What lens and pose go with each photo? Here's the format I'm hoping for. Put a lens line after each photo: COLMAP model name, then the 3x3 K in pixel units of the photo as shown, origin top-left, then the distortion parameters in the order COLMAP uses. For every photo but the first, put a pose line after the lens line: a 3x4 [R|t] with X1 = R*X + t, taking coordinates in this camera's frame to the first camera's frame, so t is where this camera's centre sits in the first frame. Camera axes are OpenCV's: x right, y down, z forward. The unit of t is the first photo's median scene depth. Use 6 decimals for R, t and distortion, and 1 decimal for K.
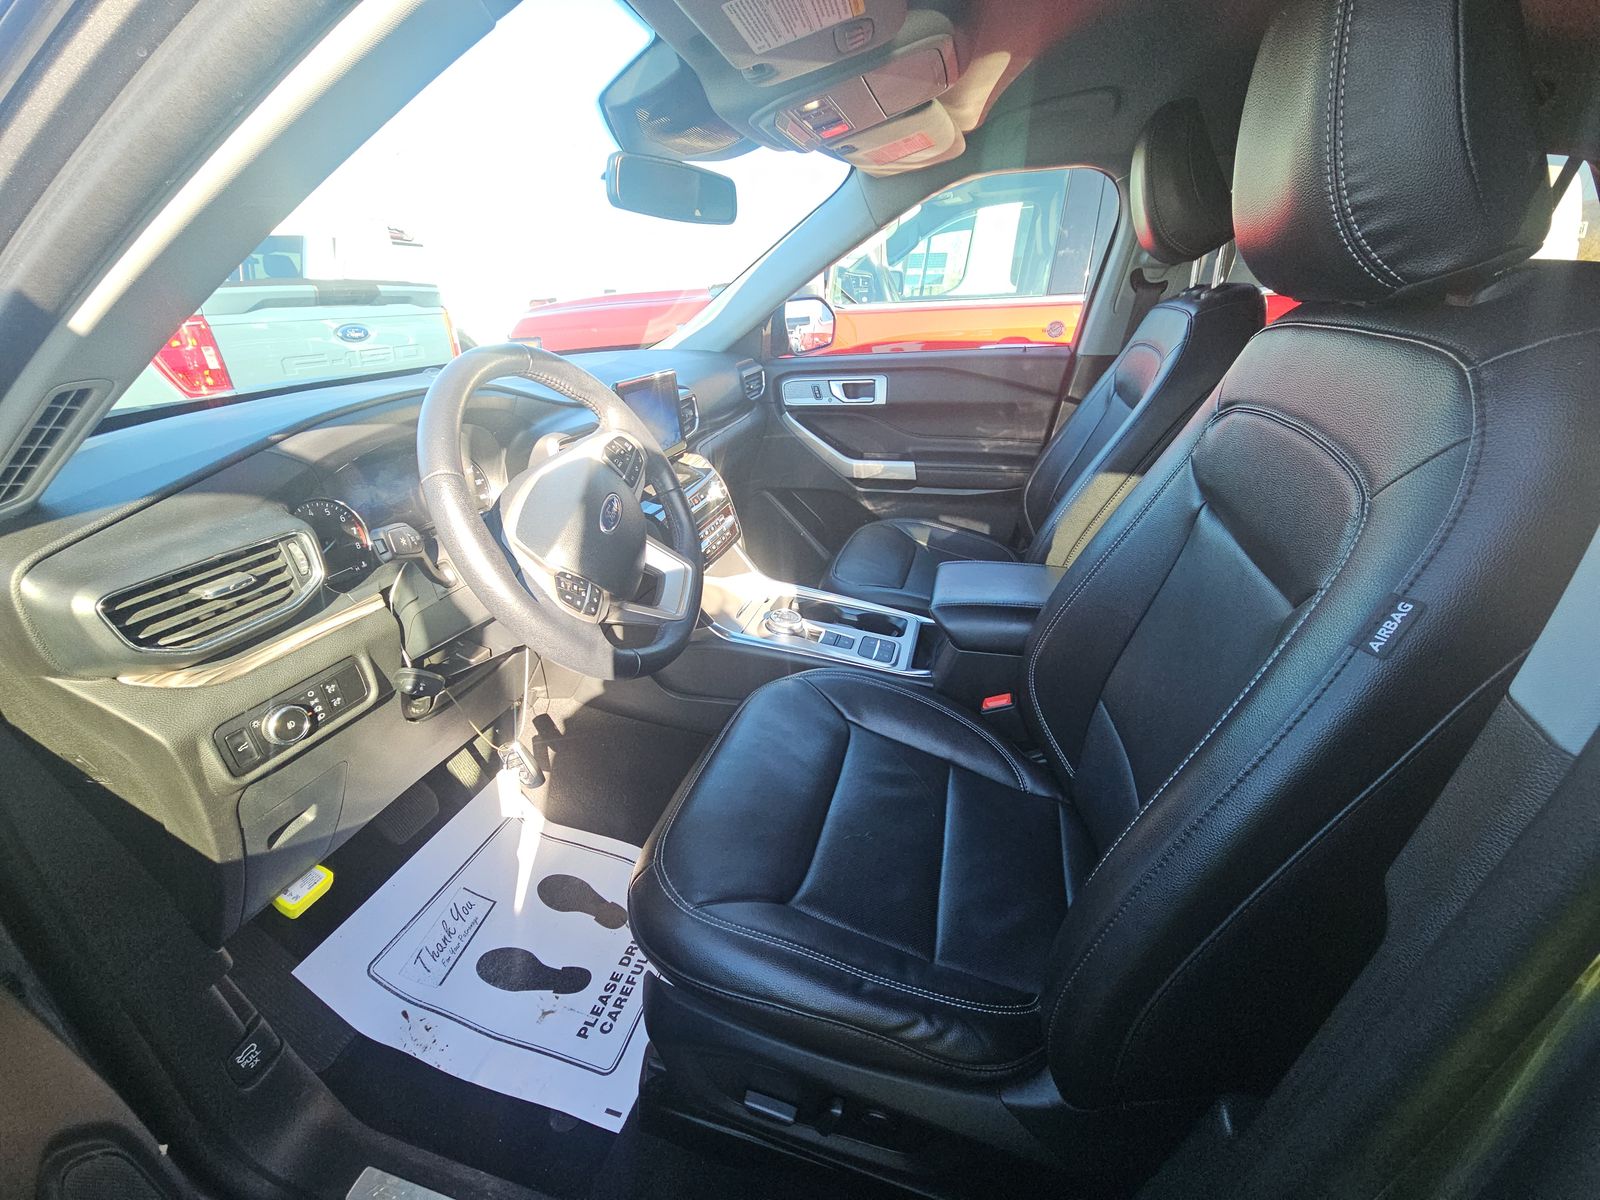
lens RADIAL K [[651.5, 0, 797.9], [0, 651.5, 596.4], [0, 0, 1]] dist [-0.000213, -0.000340]
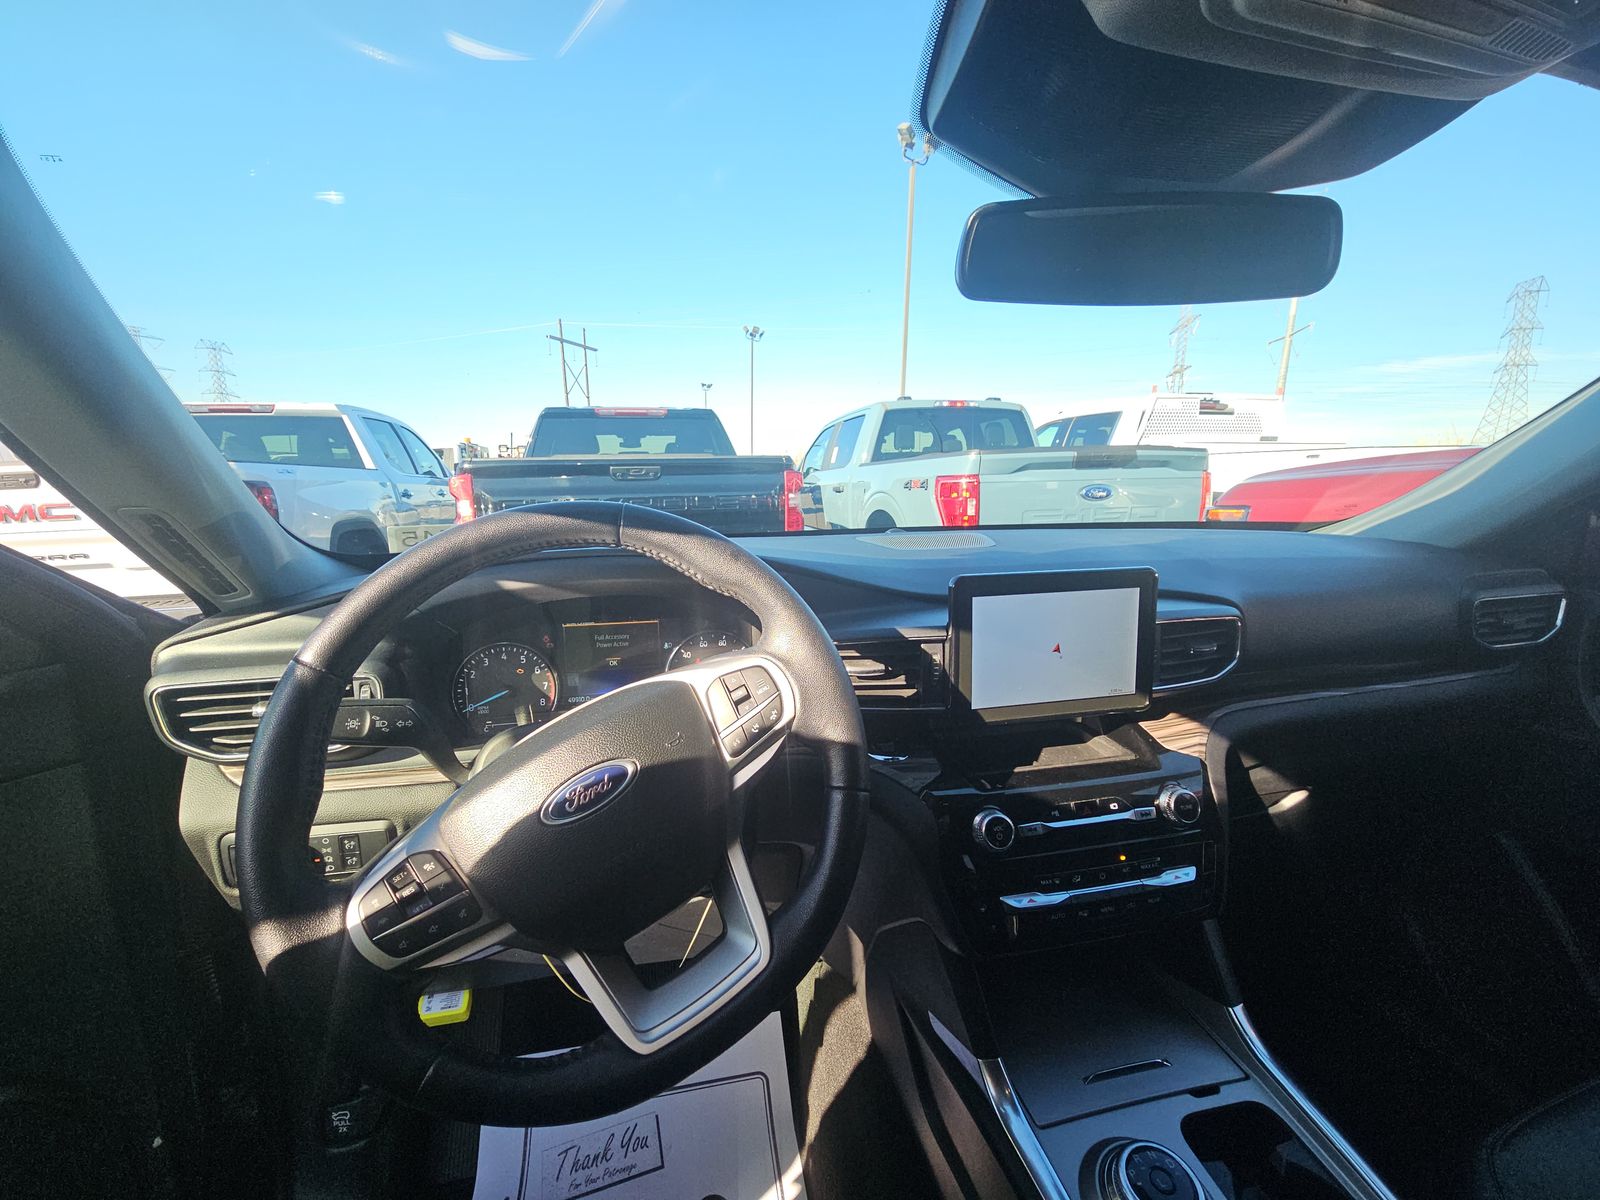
lens RADIAL K [[651.5, 0, 799.6], [0, 651.5, 604.4], [0, 0, 1]] dist [-0.000213, -0.000340]
pose [[0.457675, 0.185255, -0.869606, 0.103073], [-0.368554, 0.929597, 0.004064, -0.137326], [0.809136, 0.318637, 0.493730, 0.318711]]
